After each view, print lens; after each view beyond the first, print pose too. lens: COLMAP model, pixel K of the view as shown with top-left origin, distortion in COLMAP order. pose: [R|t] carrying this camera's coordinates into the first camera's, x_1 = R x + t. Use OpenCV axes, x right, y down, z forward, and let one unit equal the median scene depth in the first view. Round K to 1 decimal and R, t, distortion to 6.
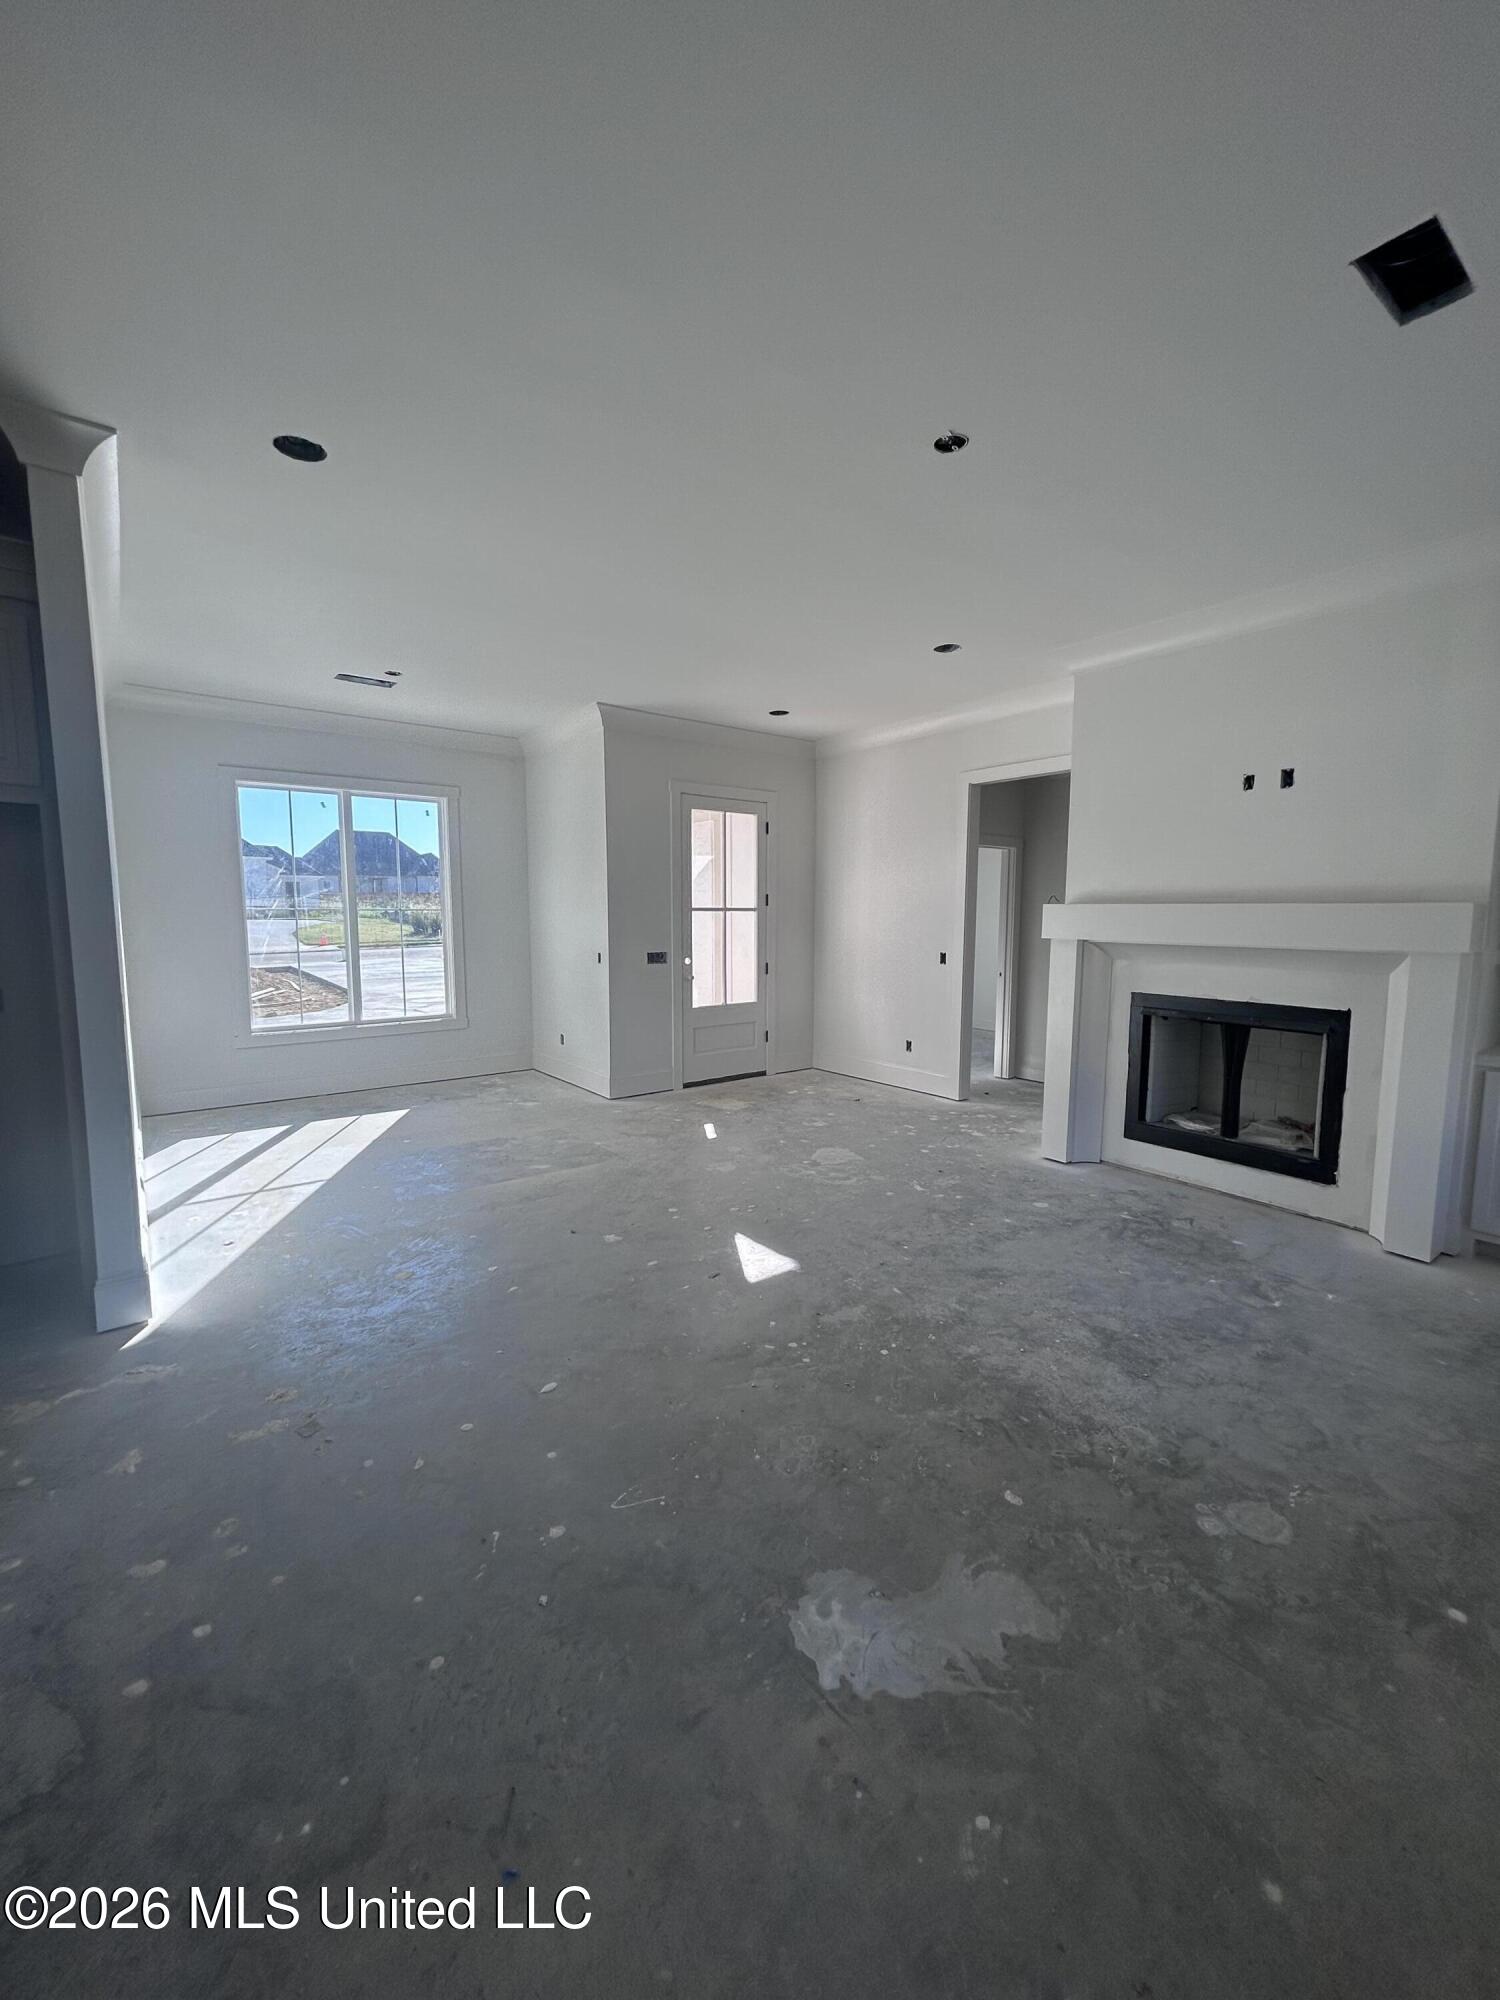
lens RADIAL K [[803.0, 0, 753.8], [0, 803.0, 997.4], [0, 0, 1]] dist [-0.000318, 0.001217]
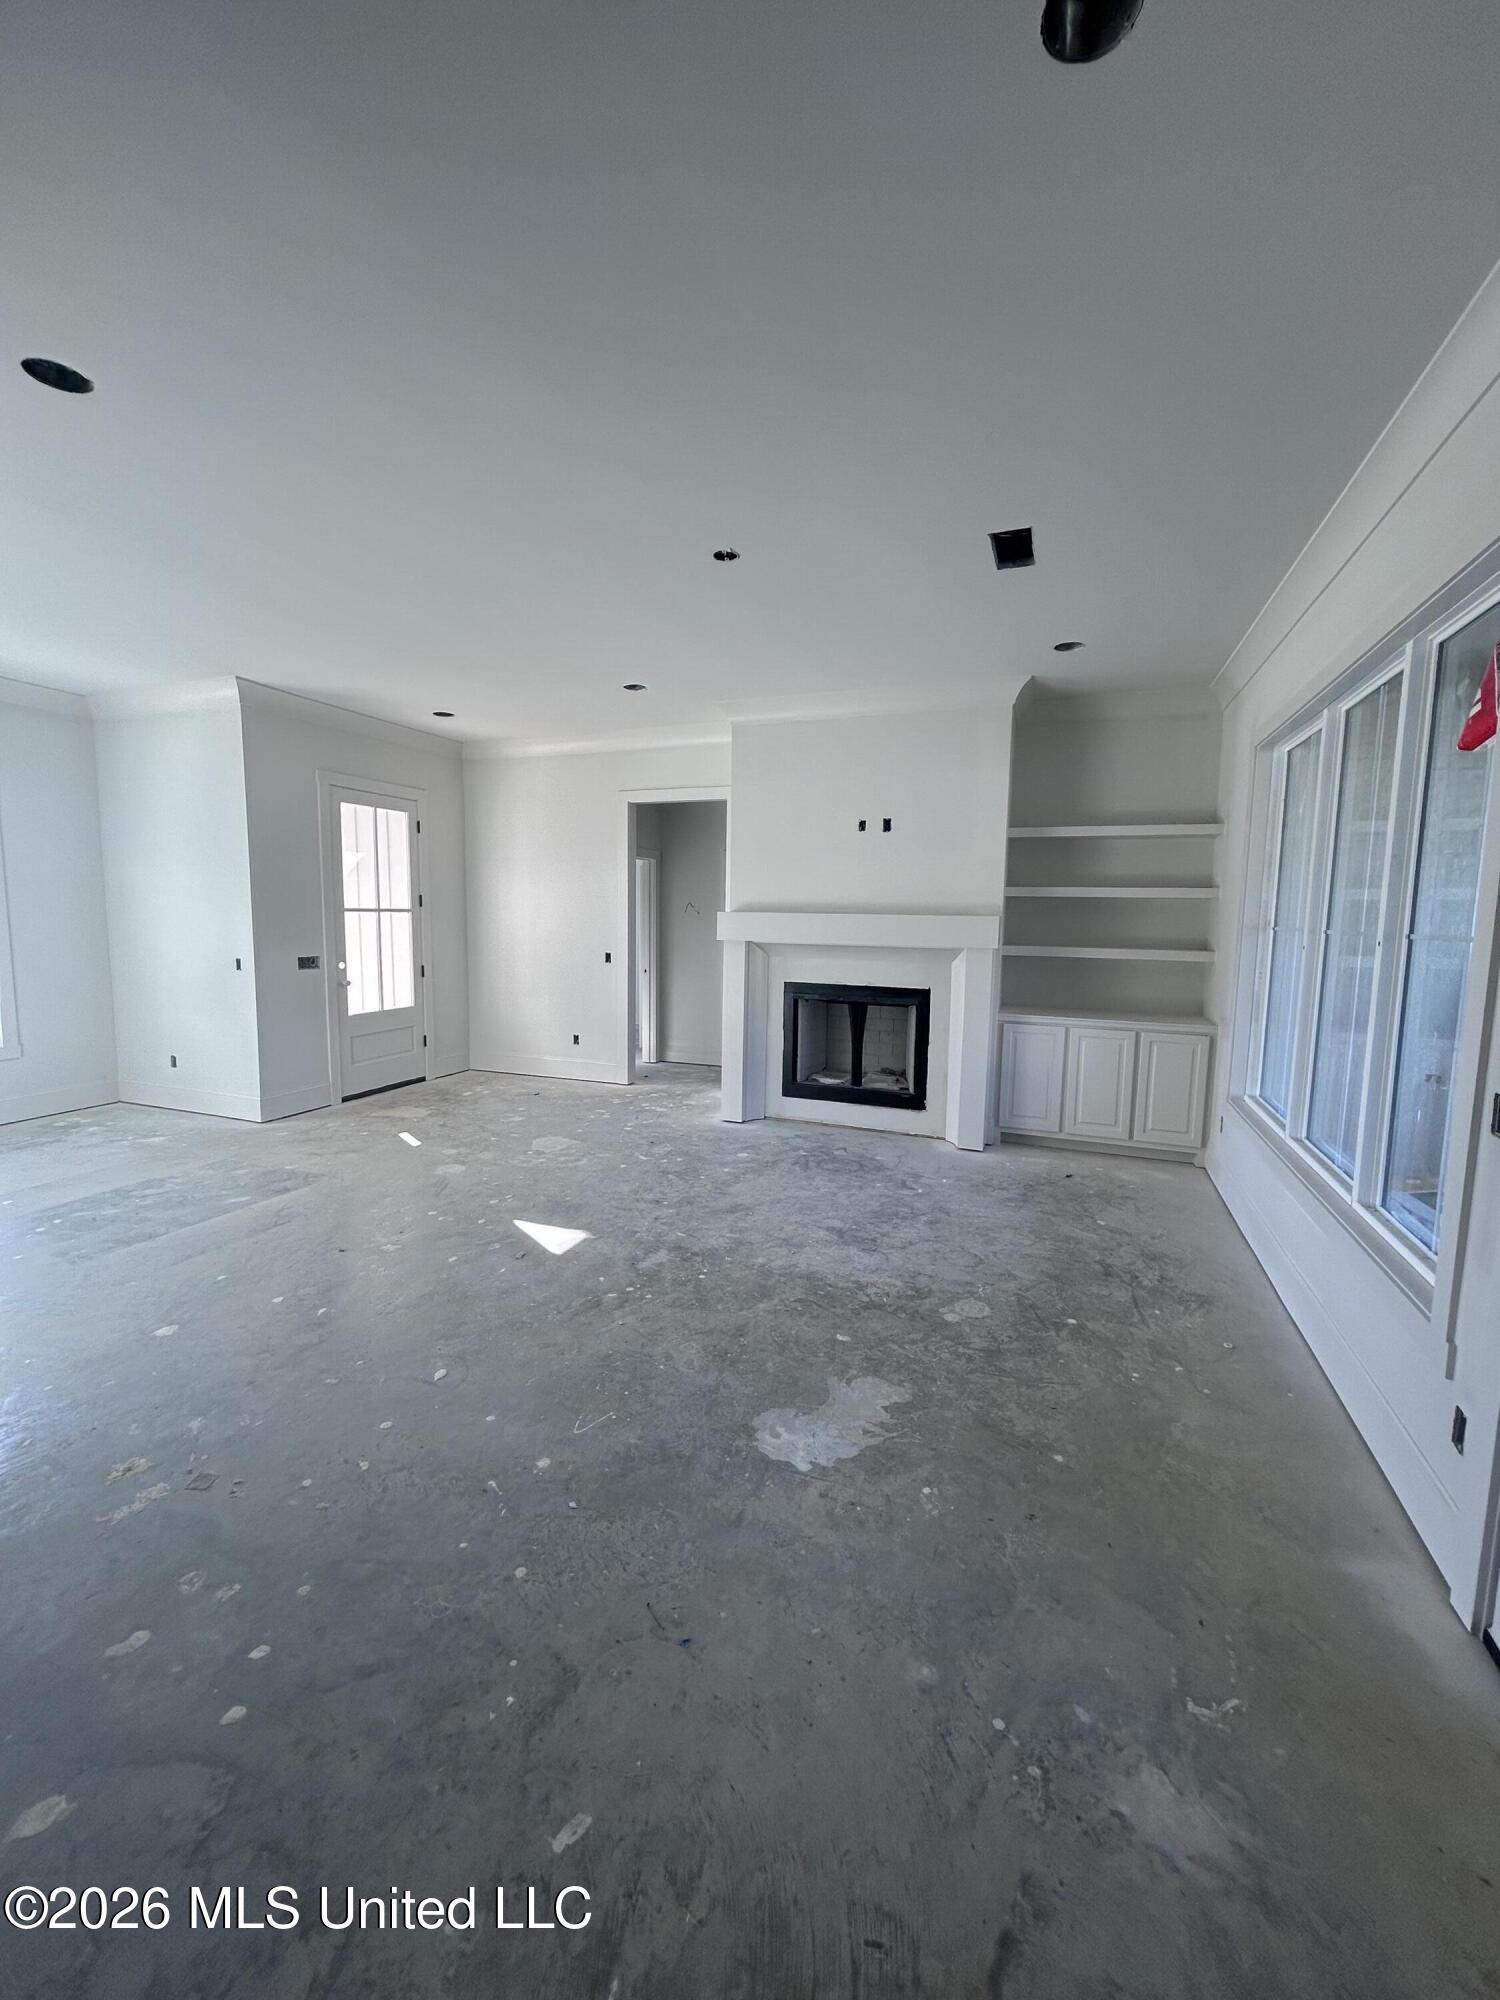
lens RADIAL K [[803.0, 0, 749.8], [0, 803.0, 997.7], [0, 0, 1]] dist [-0.000318, 0.001217]
pose [[0.855014, -0.044628, 0.516682, -0.285979], [0.042897, 0.998962, 0.015299, -0.003347], [-0.516828, 0.009083, 0.856041, -0.074725]]
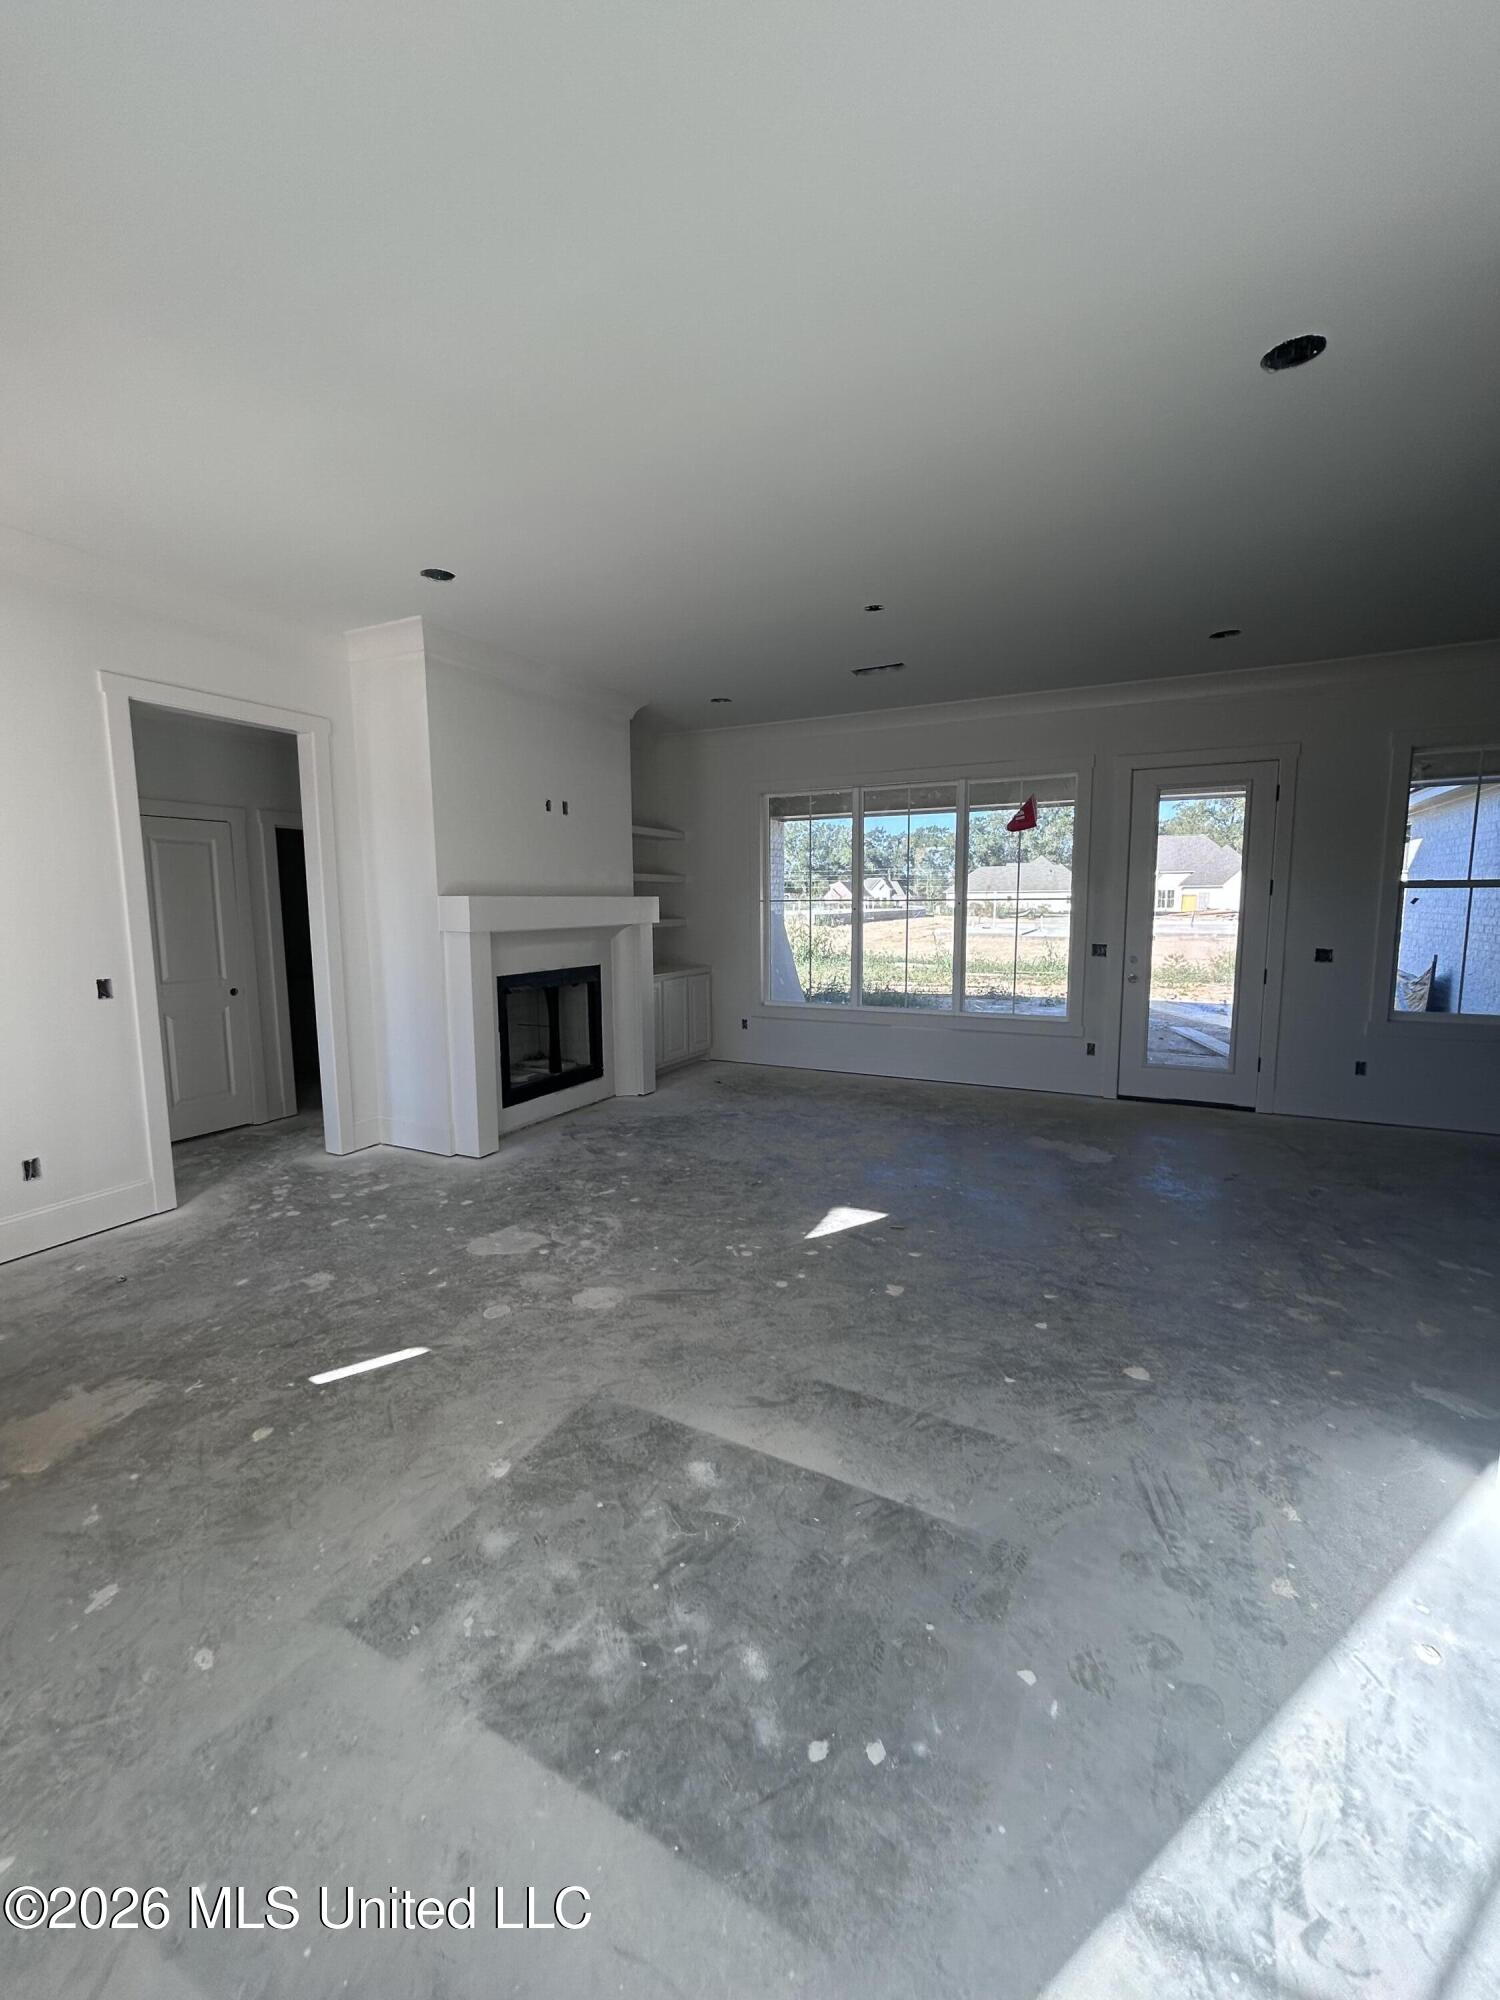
lens RADIAL K [[803.0, 0, 751.4], [0, 803.0, 997.1], [0, 0, 1]] dist [-0.000318, 0.001217]
pose [[-0.428908, -0.108216, 0.896843, -0.809527], [0.104376, 0.980213, 0.168192, -0.154268], [-0.897298, 0.165748, -0.409126, 1.382920]]
